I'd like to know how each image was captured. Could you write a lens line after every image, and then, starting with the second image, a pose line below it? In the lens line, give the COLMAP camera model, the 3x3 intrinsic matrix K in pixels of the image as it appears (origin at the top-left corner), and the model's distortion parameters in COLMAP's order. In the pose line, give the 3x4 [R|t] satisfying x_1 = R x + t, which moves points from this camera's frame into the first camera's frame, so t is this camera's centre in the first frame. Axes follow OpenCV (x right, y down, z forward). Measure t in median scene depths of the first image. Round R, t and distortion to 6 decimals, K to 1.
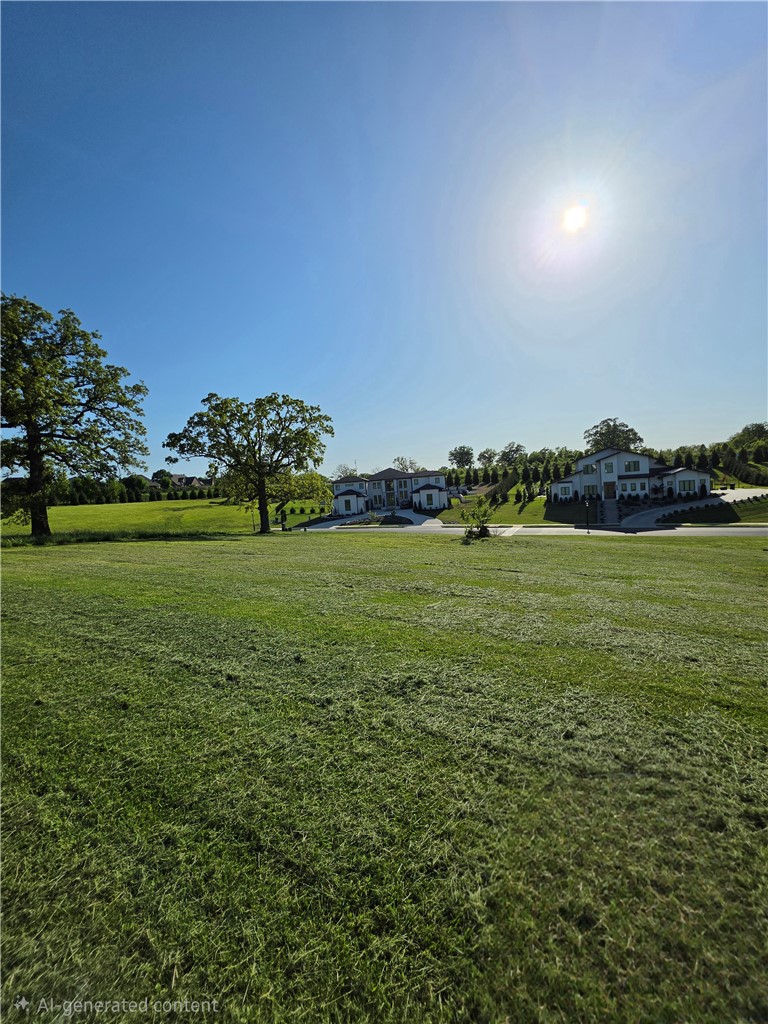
lens RADIAL K [[407.1, 0, 389.0], [0, 407.1, 509.8], [0, 0, 1]] dist [-0.001450, -0.000176]
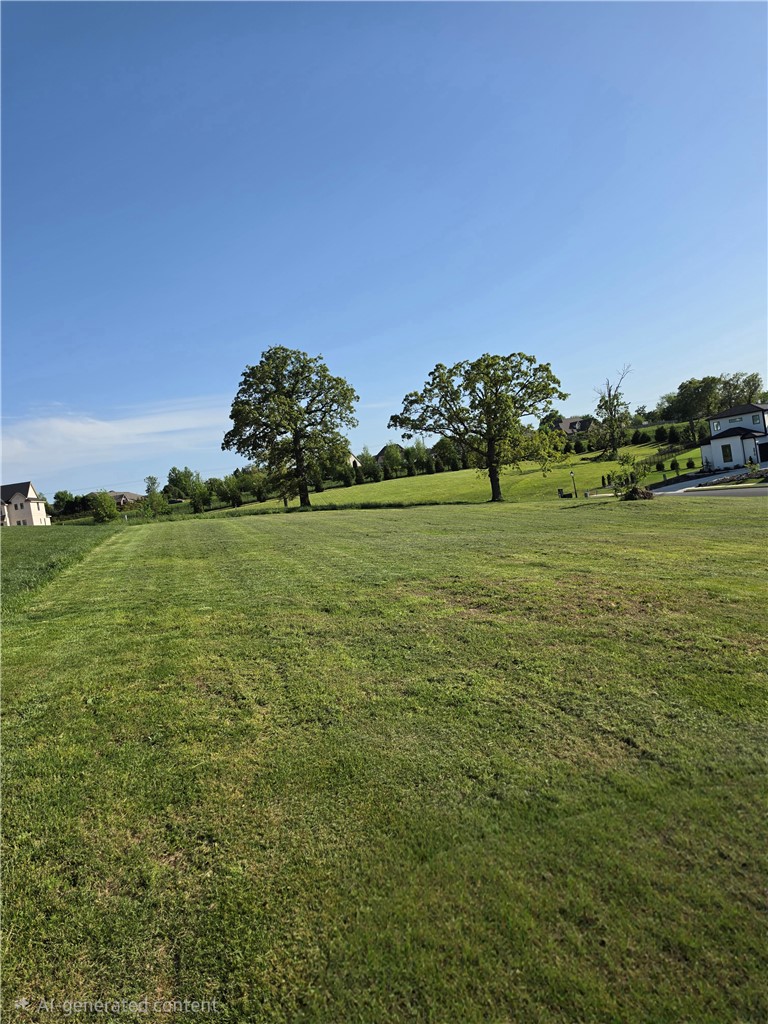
lens RADIAL K [[688.0, 0, 383.0], [0, 688.0, 512.0], [0, 0, 1]] dist [0.033819, -0.000089]
pose [[0.668033, -0.009739, -0.744068, 0.532003], [0.064854, 0.996871, 0.045179, -0.006045], [0.741300, -0.078437, 0.666574, -0.192996]]
